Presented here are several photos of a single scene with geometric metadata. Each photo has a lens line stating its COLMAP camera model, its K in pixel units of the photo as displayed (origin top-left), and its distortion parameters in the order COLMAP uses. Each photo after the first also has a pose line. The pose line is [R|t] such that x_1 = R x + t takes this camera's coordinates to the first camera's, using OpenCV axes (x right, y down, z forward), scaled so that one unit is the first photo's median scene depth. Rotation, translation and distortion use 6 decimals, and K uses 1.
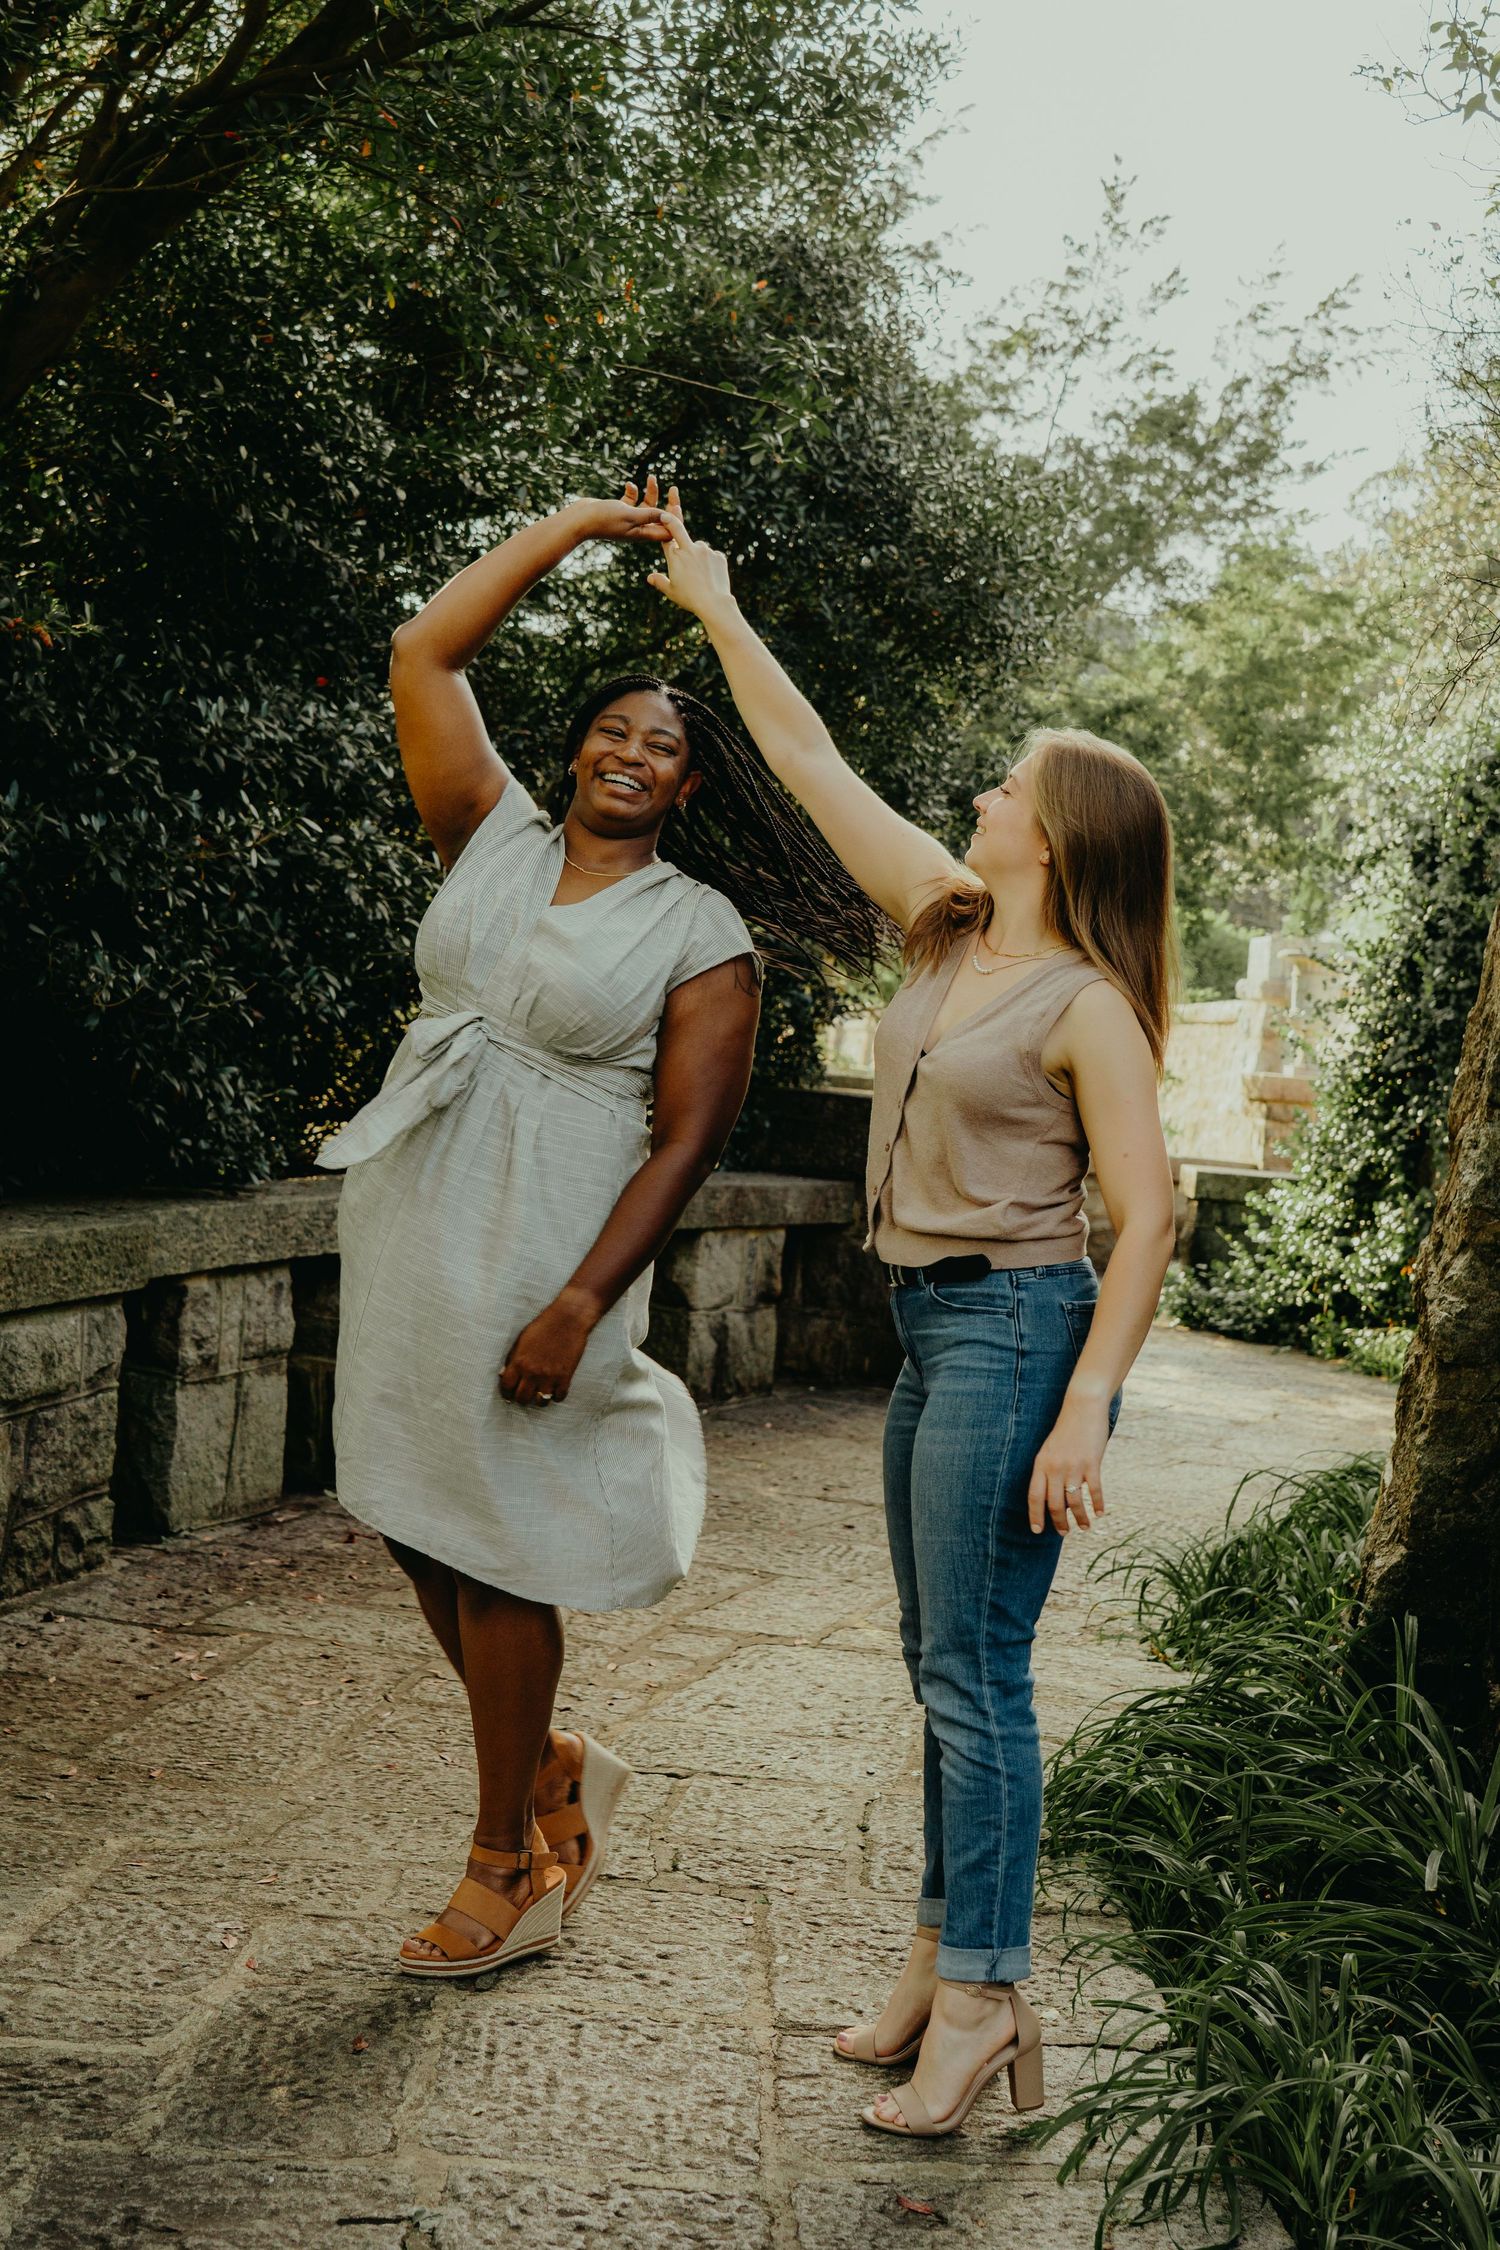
lens RADIAL K [[3034.3, 0, 749.1], [0, 3034.3, 1123.0], [0, 0, 1]] dist [0.087127, 0.000000]
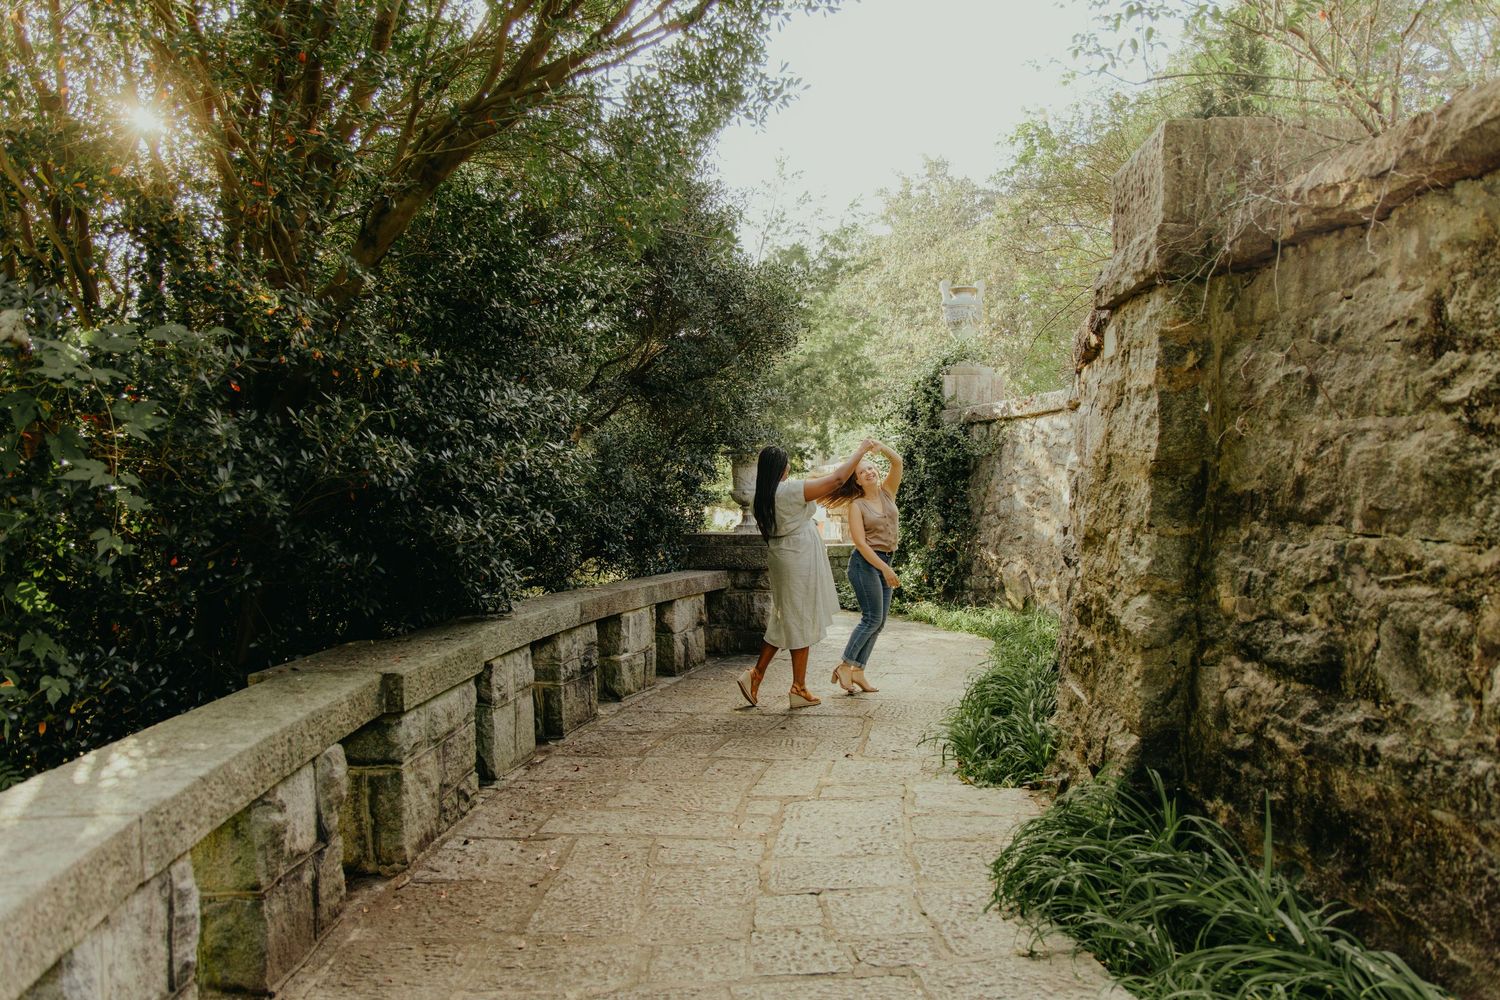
lens RADIAL K [[1105.5, 0, 750.8], [0, 1105.5, 503.5], [0, 0, 1]] dist [-0.002023, -0.000248]
pose [[0.983086, -0.098896, 0.154149, -0.112671], [0.102040, 0.994701, -0.012598, -0.029745], [-0.152086, 0.028114, 0.987967, 0.196215]]
